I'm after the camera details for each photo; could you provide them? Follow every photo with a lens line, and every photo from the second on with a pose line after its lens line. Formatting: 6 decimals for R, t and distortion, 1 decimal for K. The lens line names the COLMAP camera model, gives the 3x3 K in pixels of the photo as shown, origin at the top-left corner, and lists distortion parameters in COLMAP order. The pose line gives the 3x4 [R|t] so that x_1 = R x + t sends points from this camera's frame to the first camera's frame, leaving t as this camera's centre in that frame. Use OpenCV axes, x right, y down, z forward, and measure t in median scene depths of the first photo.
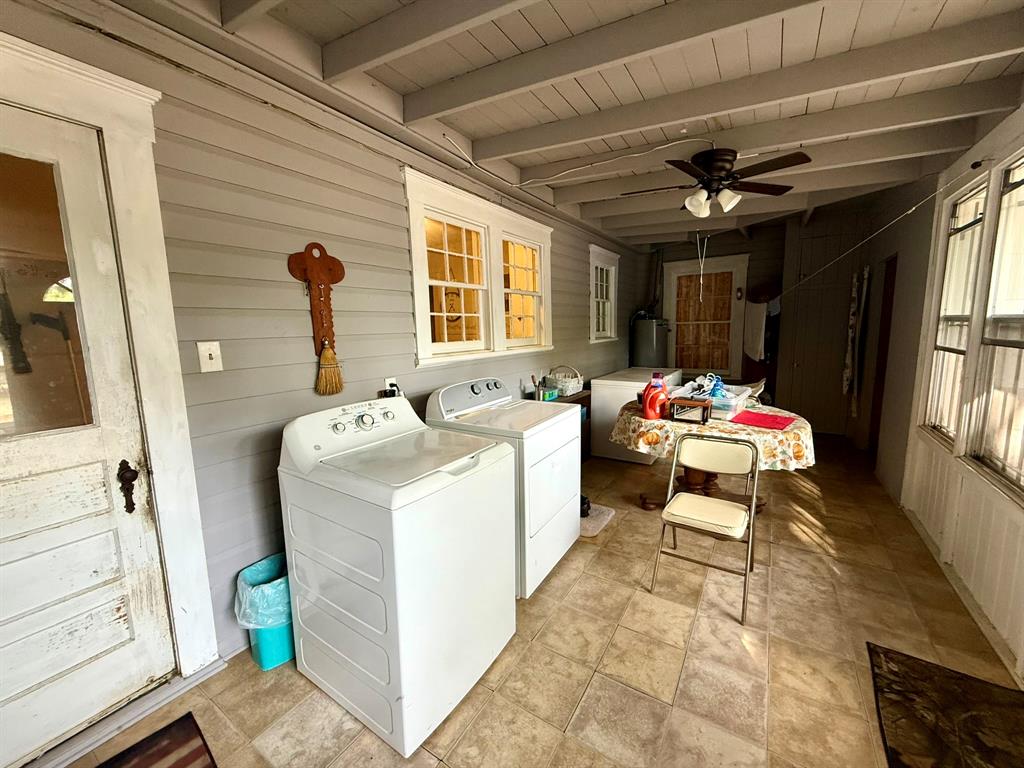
lens RADIAL K [[405.3, 0, 510.7], [0, 405.3, 382.3], [0, 0, 1]] dist [0.002468, 0.000152]
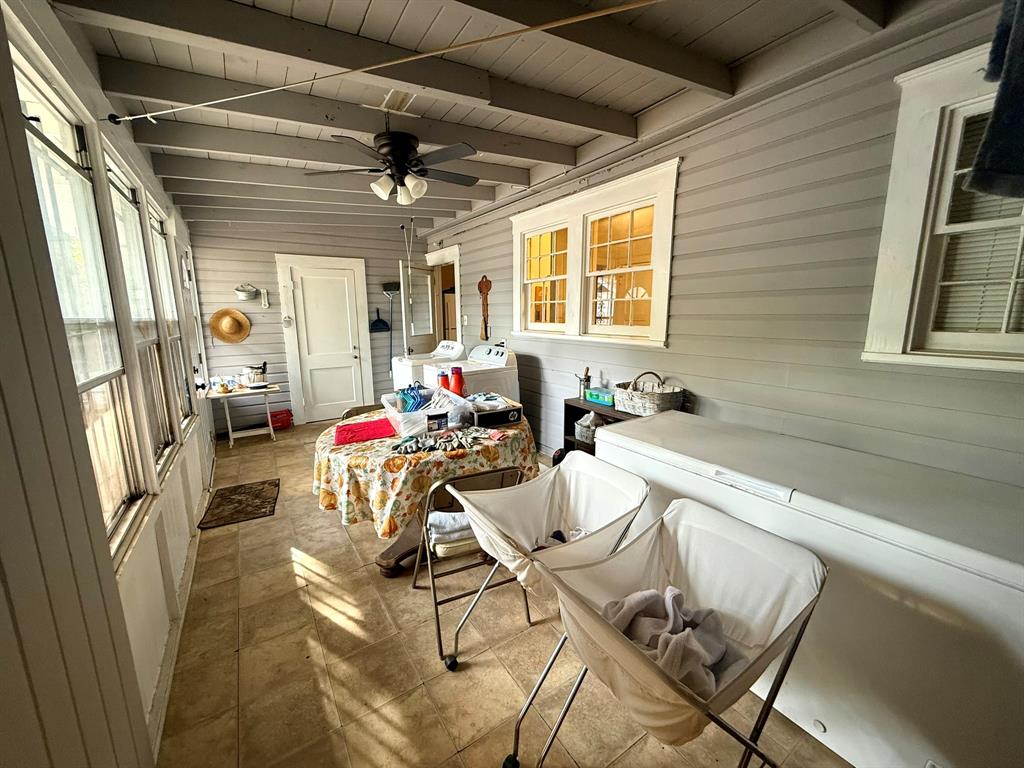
lens RADIAL K [[405.3, 0, 510.7], [0, 405.3, 382.3], [0, 0, 1]] dist [0.002468, 0.000152]
pose [[-0.408519, 0.181021, -0.894619, 1.204403], [-0.105691, 0.964161, 0.243356, -0.236651], [0.906610, 0.193969, -0.374746, 1.524026]]
